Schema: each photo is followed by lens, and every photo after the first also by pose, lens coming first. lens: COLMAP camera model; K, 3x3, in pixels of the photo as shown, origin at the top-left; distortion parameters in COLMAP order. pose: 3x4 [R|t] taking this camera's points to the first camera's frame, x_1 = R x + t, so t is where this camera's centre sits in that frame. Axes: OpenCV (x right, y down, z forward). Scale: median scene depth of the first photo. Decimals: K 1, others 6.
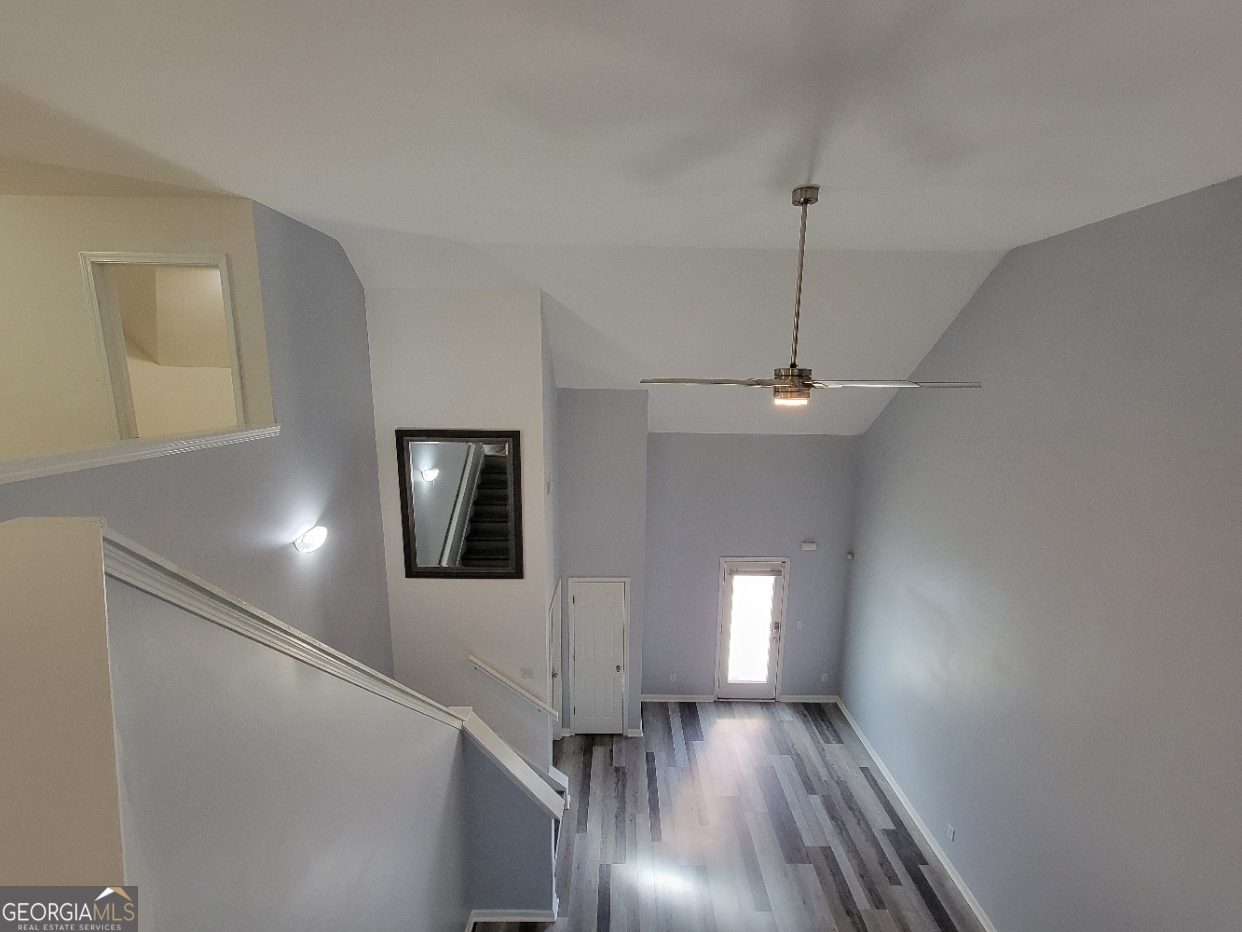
lens RADIAL K [[511.7, 0, 617.9], [0, 511.7, 464.8], [0, 0, 1]] dist [-0.007864, 0.001914]
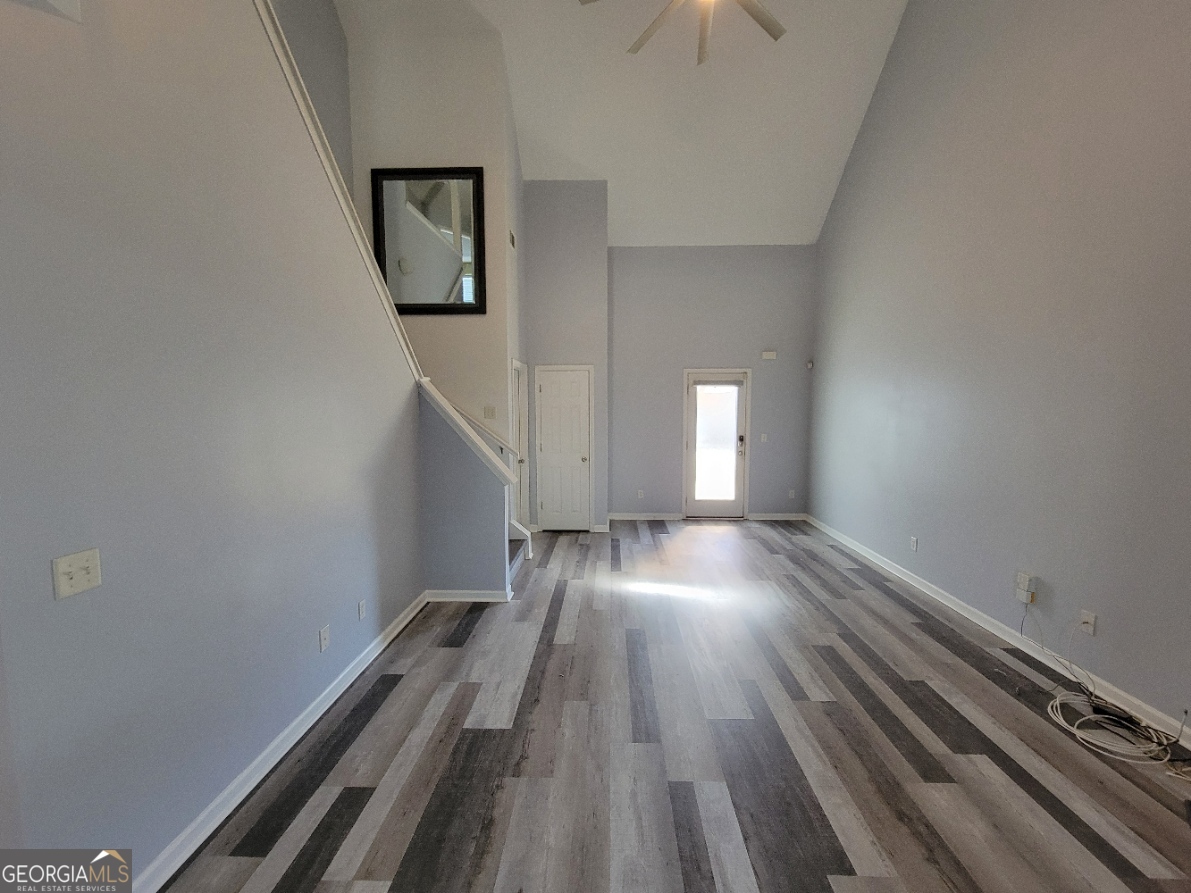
lens RADIAL K [[490.7, 0, 592.4], [0, 490.7, 448.0], [0, 0, 1]] dist [-0.007864, 0.001914]
pose [[0.999295, -0.010225, -0.036128, 0.053249], [0.007053, 0.996195, -0.086868, 0.460463], [0.036879, 0.086552, 0.995564, 0.017295]]
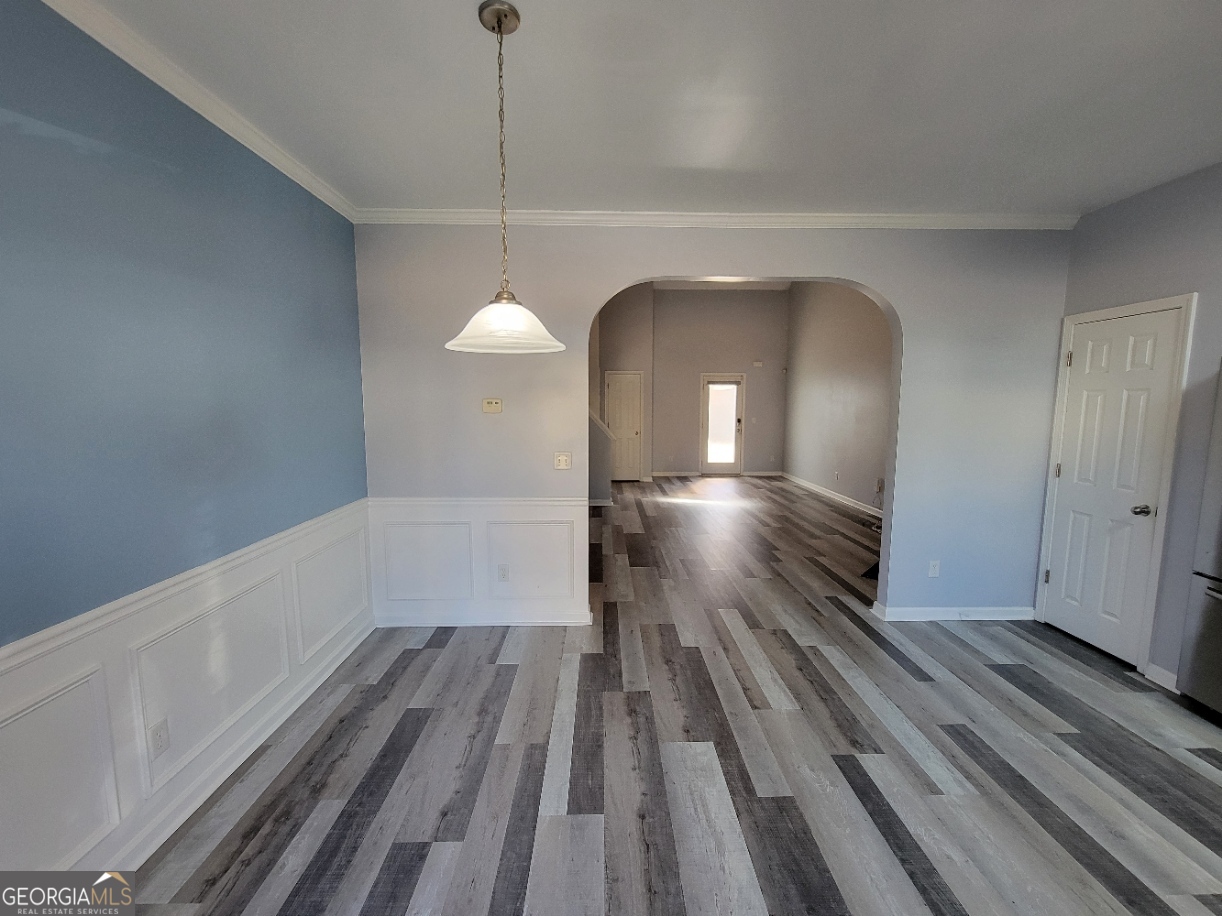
lens RADIAL K [[503.5, 0, 613.5], [0, 503.5, 455.3], [0, 0, 1]] dist [-0.007864, 0.001914]
pose [[0.999674, -0.011316, 0.022868, -0.105989], [0.012870, 0.997532, -0.069026, 0.568920], [-0.022030, 0.069298, 0.997353, -0.517809]]
